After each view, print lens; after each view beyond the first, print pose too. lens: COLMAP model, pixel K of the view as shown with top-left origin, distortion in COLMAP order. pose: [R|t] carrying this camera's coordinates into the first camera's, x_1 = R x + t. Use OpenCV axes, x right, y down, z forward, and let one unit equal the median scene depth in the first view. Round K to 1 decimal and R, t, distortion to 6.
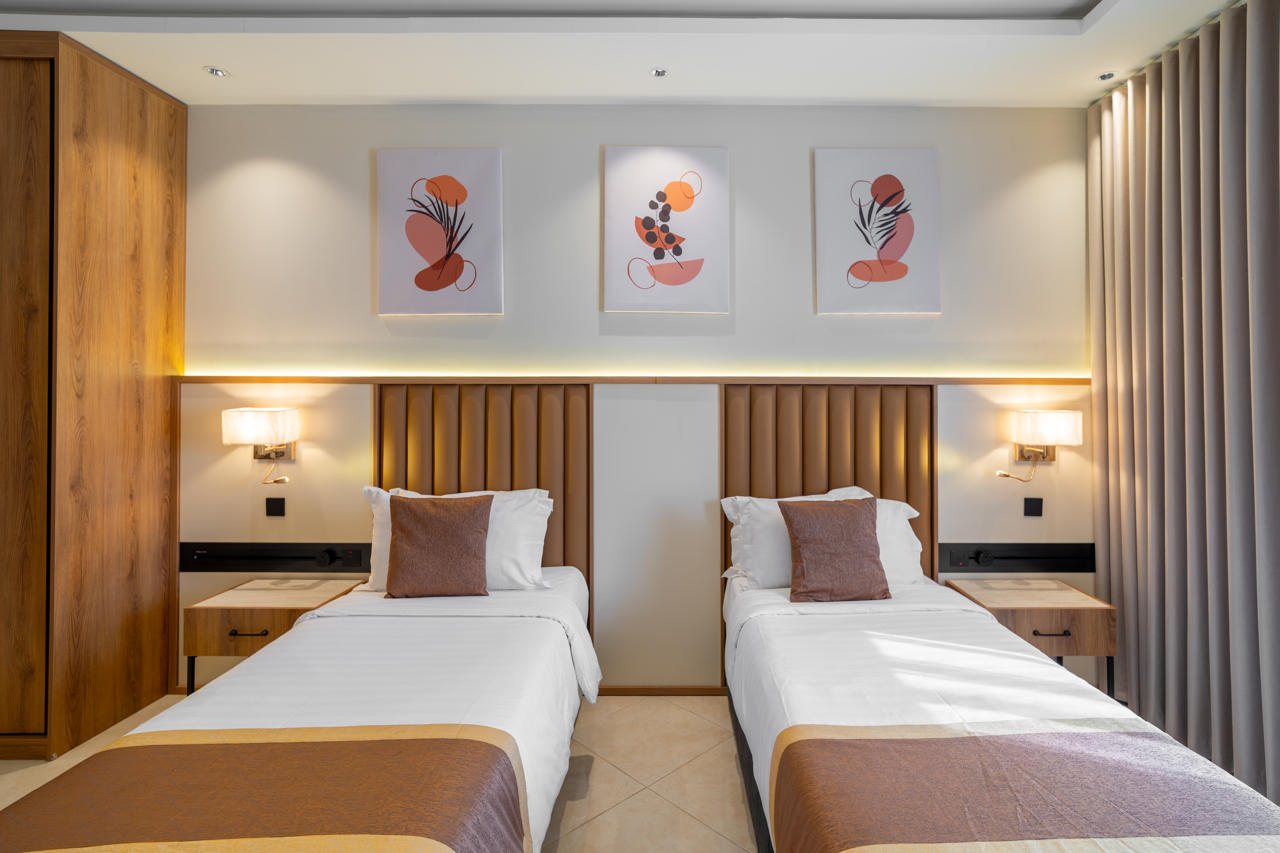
lens RADIAL K [[612.3, 0, 636.9], [0, 612.3, 391.4], [0, 0, 1]] dist [-0.013242, 0.005860]
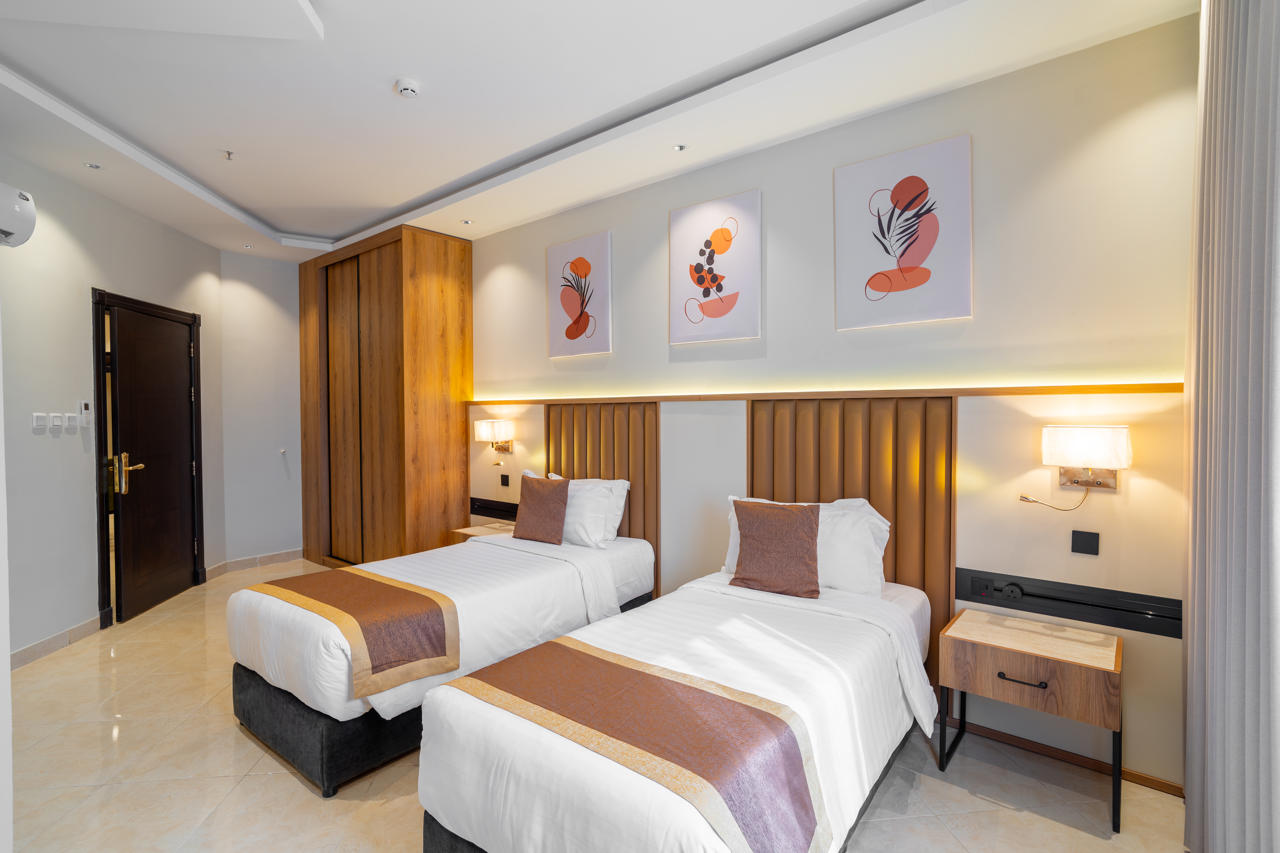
lens RADIAL K [[612.3, 0, 670.8], [0, 612.3, 425.9], [0, 0, 1]] dist [-0.013242, 0.005860]
pose [[0.775480, 0.008762, -0.631311, 0.755241], [0.011522, 0.999541, 0.028027, 0.002852], [0.631267, -0.029008, 0.775023, 0.016240]]
